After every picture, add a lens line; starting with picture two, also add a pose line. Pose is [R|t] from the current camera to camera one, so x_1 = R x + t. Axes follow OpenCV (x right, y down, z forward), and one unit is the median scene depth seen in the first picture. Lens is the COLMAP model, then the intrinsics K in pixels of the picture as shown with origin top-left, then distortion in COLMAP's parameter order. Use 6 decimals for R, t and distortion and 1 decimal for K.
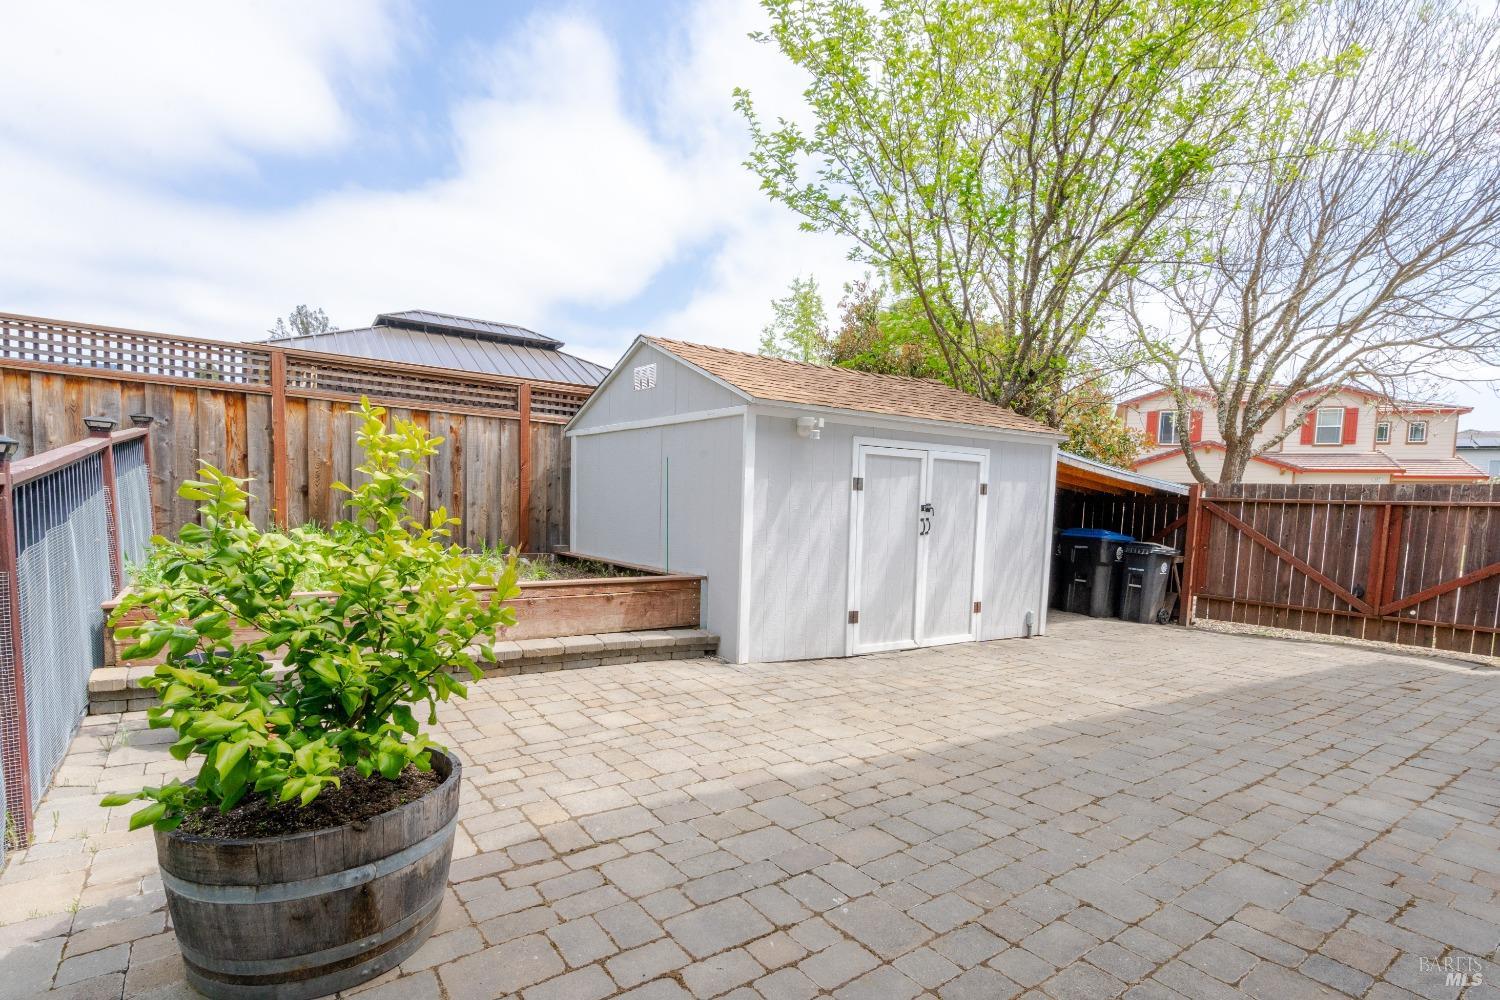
lens RADIAL K [[741.8, 0, 751.4], [0, 741.8, 562.5], [0, 0, 1]] dist [0.008189, -0.000058]
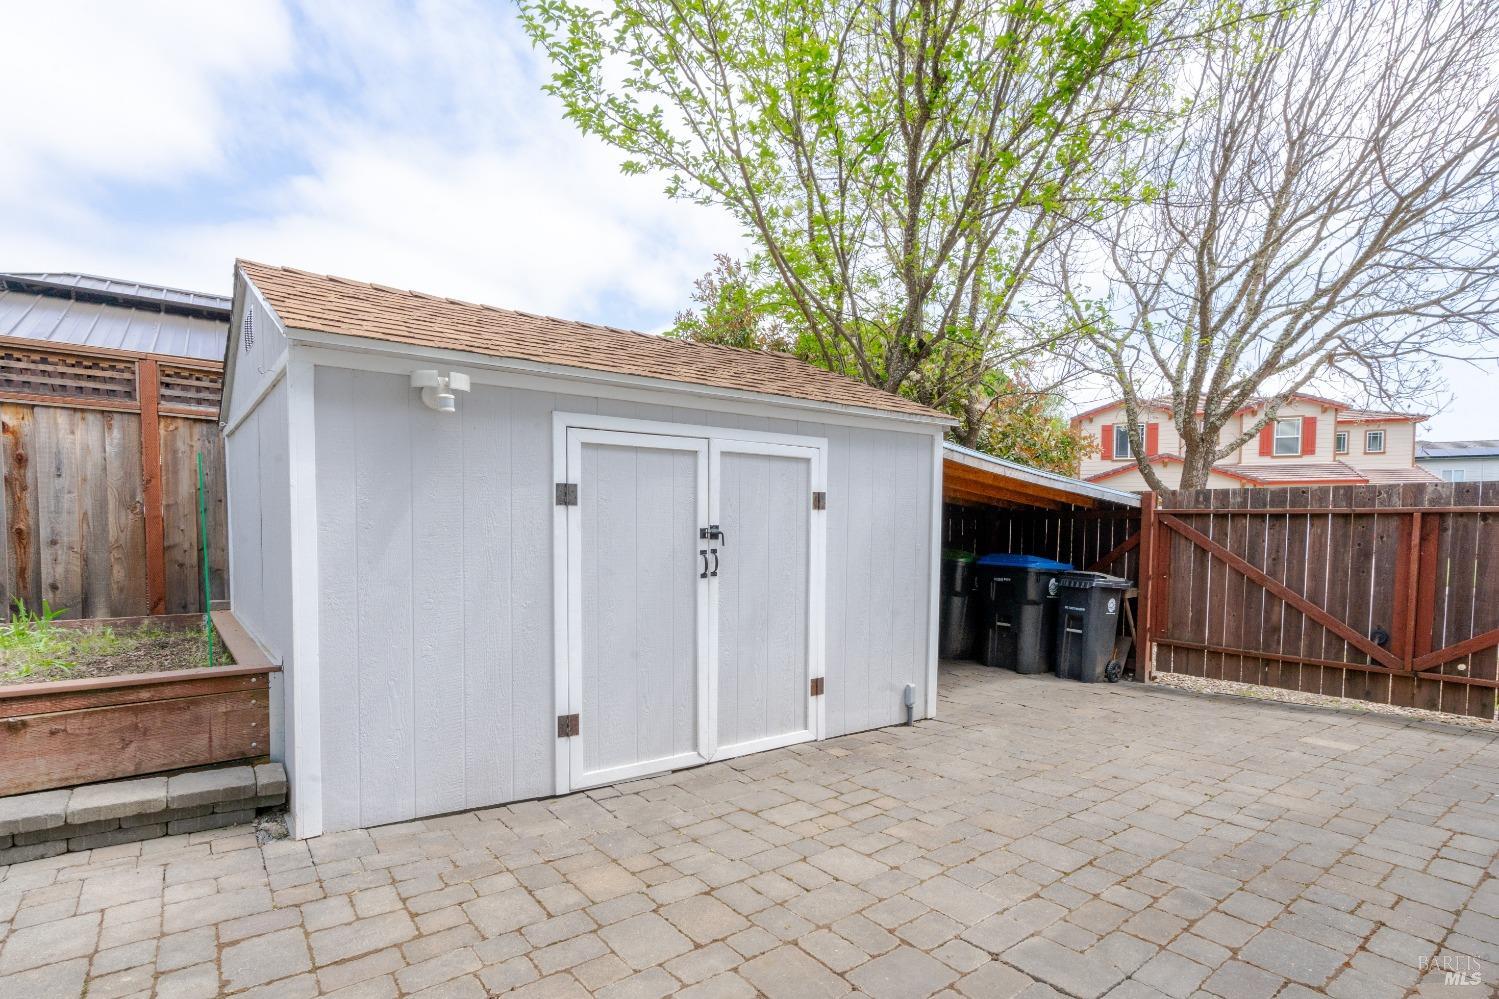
lens RADIAL K [[742.9, 0, 746.4], [0, 742.9, 562.9], [0, 0, 1]] dist [0.001034, 0.000361]
pose [[0.999187, -0.024795, 0.031796, 0.177251], [0.025906, 0.999051, -0.035024, -0.019406], [-0.030897, 0.035819, 0.998881, 0.284518]]
